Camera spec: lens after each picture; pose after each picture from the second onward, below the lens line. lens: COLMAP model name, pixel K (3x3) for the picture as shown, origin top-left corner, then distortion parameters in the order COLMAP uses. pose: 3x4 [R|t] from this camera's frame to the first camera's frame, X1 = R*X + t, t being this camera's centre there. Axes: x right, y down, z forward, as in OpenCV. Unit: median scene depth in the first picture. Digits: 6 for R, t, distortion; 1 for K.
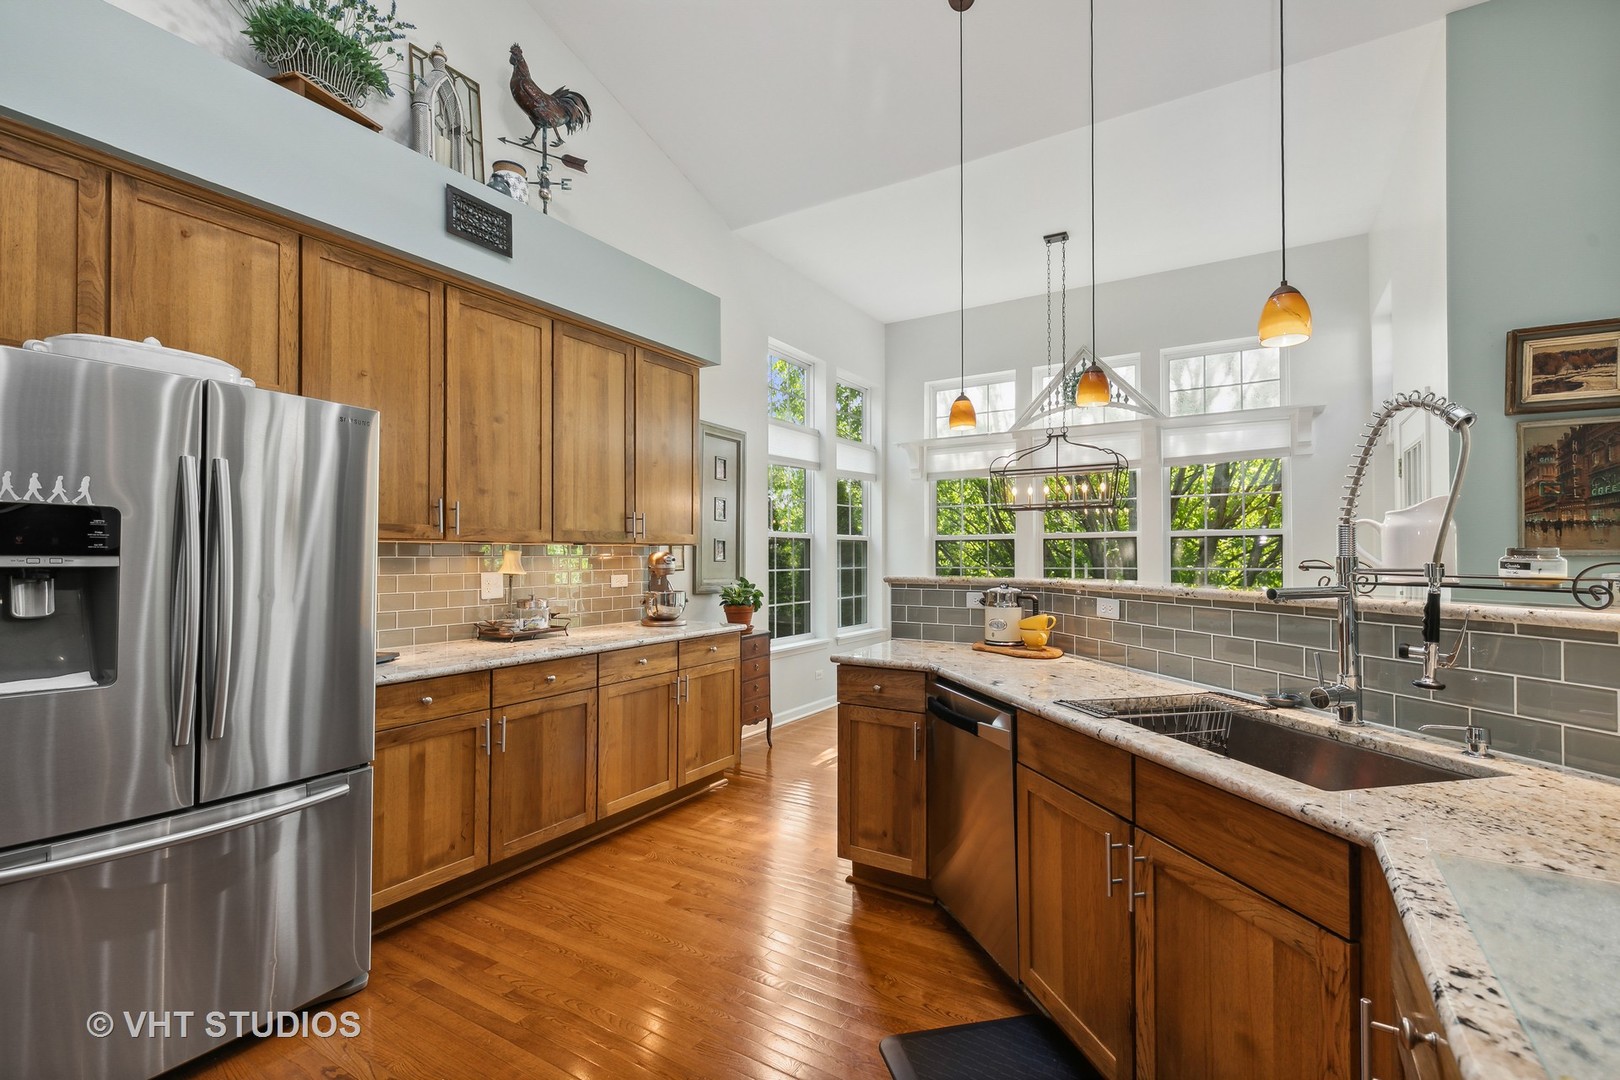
lens RADIAL K [[733.3, 0, 806.6], [0, 733.3, 546.7], [0, 0, 1]] dist [0.002451, 0.000539]
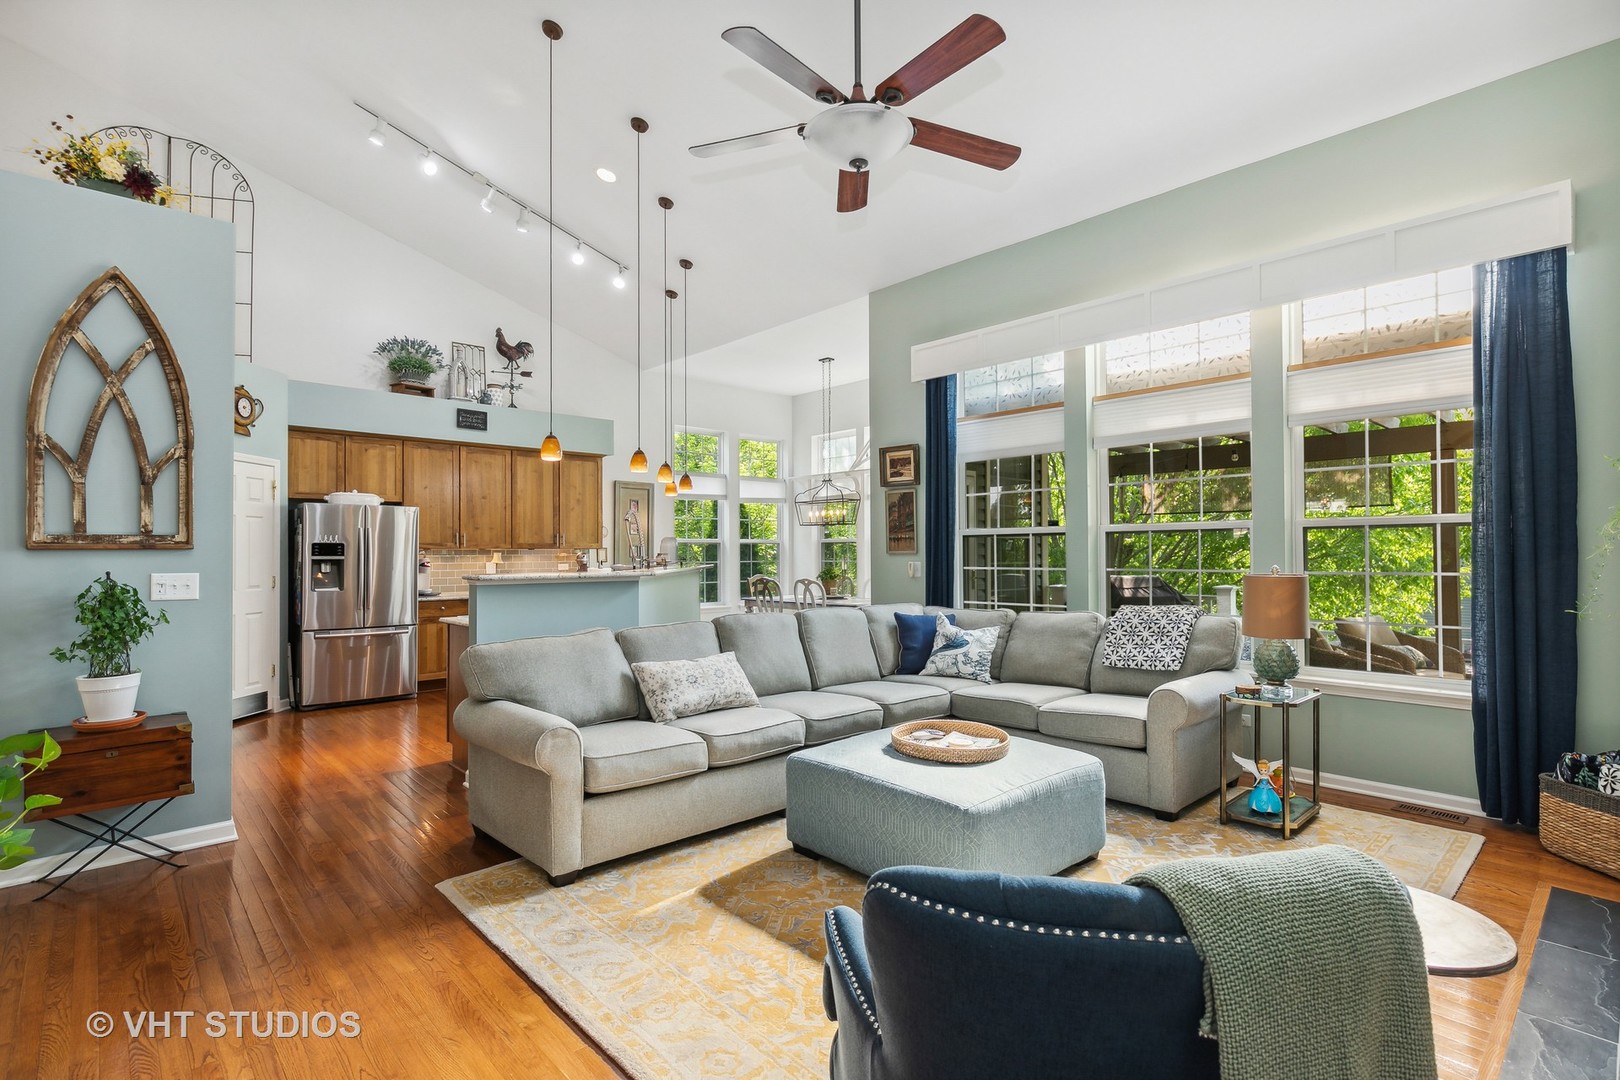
lens RADIAL K [[768.5, 0, 803.1], [0, 768.5, 551.0], [0, 0, 1]] dist [0.001977, -0.000146]
pose [[0.961076, -0.003532, -0.276260, 1.268861], [0.007624, 0.999877, 0.013740, -0.026451], [0.276178, -0.015311, 0.960985, -1.122579]]
